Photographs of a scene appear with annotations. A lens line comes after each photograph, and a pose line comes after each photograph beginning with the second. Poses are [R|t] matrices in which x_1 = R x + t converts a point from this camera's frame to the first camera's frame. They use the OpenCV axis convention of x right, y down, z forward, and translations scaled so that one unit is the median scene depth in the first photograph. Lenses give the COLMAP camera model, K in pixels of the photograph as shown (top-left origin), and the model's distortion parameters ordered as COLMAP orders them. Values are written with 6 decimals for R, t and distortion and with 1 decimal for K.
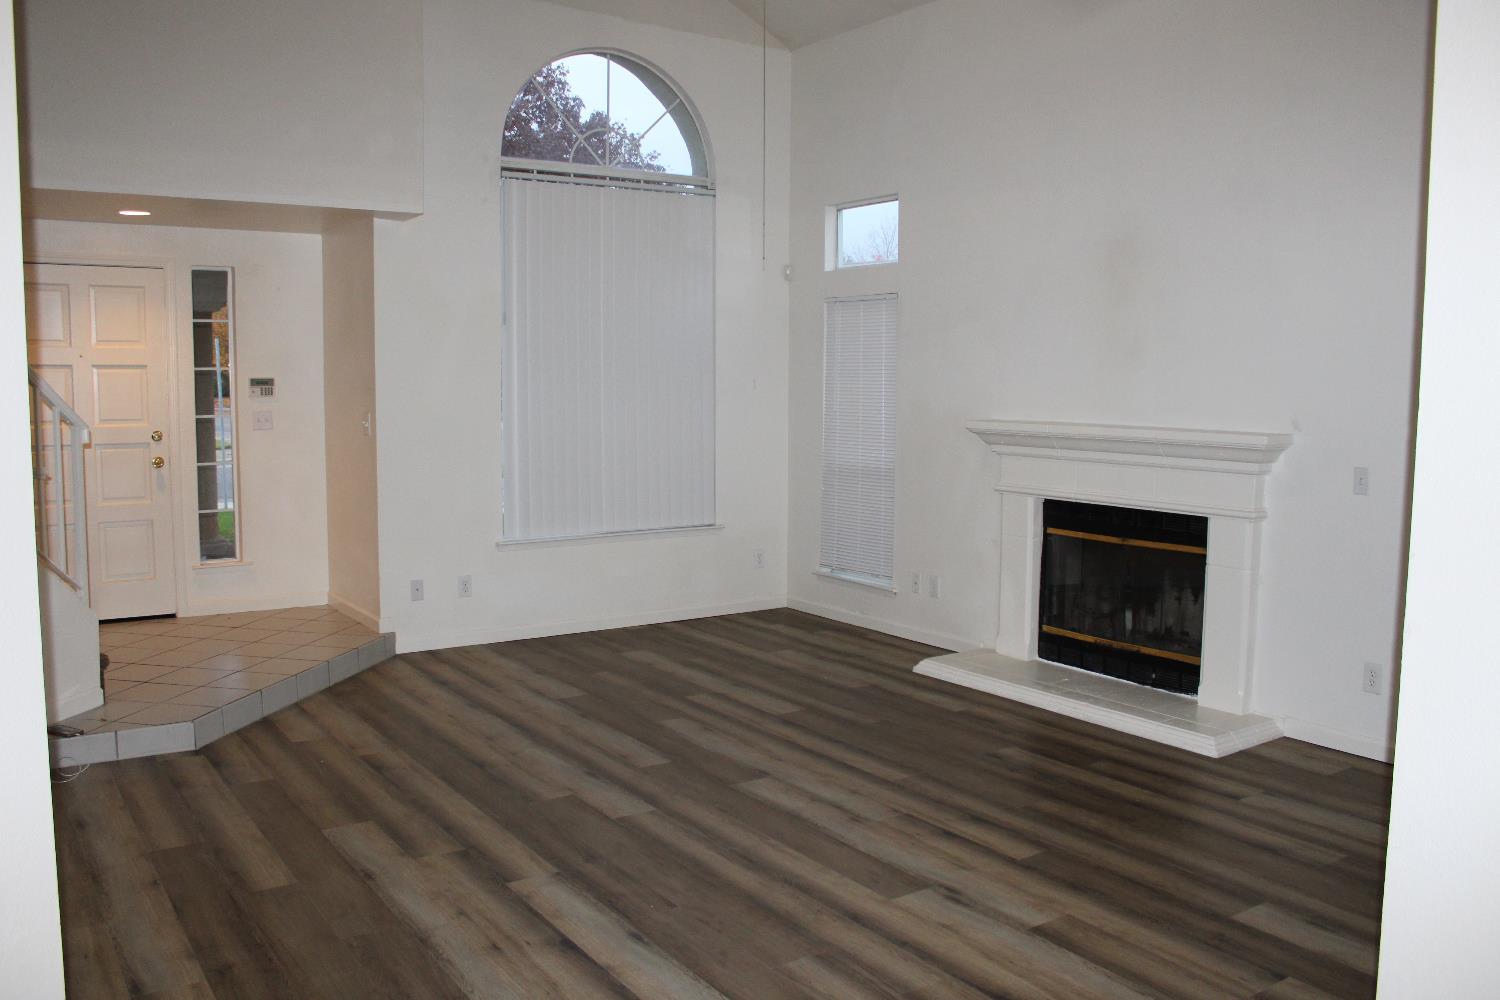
lens RADIAL K [[1259.2, 0, 742.3], [0, 1259.2, 506.9], [0, 0, 1]] dist [-0.176451, 0.162450]
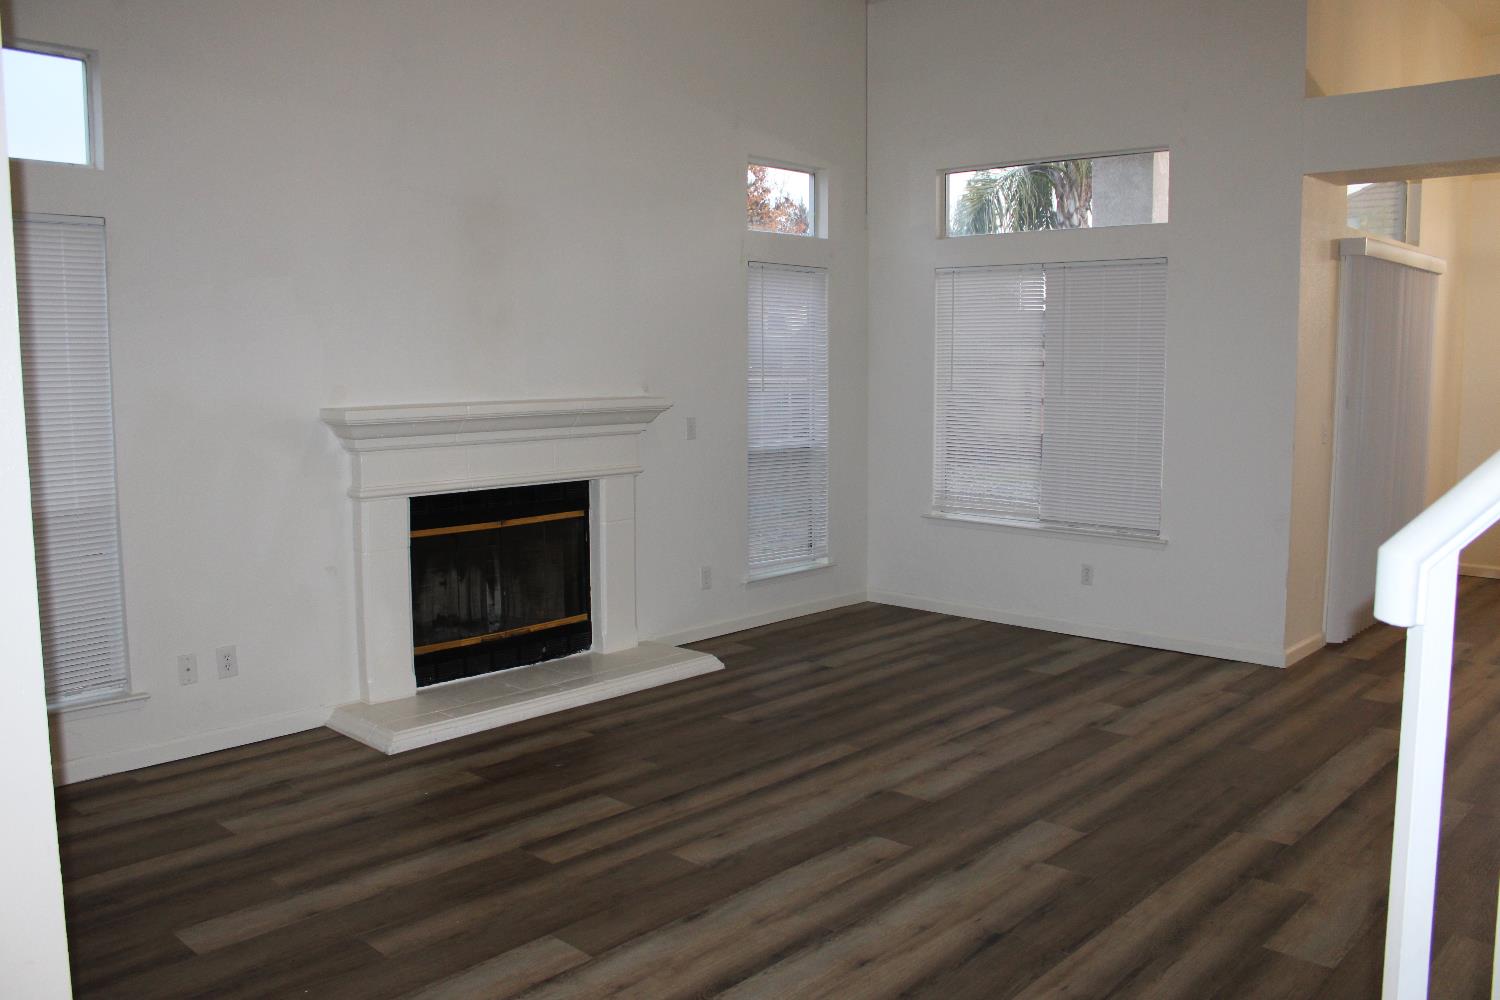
lens RADIAL K [[1259.2, 0, 742.3], [0, 1259.2, 506.9], [0, 0, 1]] dist [-0.176451, 0.162450]
pose [[-0.235079, -0.120713, 0.964451, -0.767010], [0.100980, 0.983855, 0.147755, -0.126317], [-0.966716, 0.132125, -0.219094, 1.215382]]
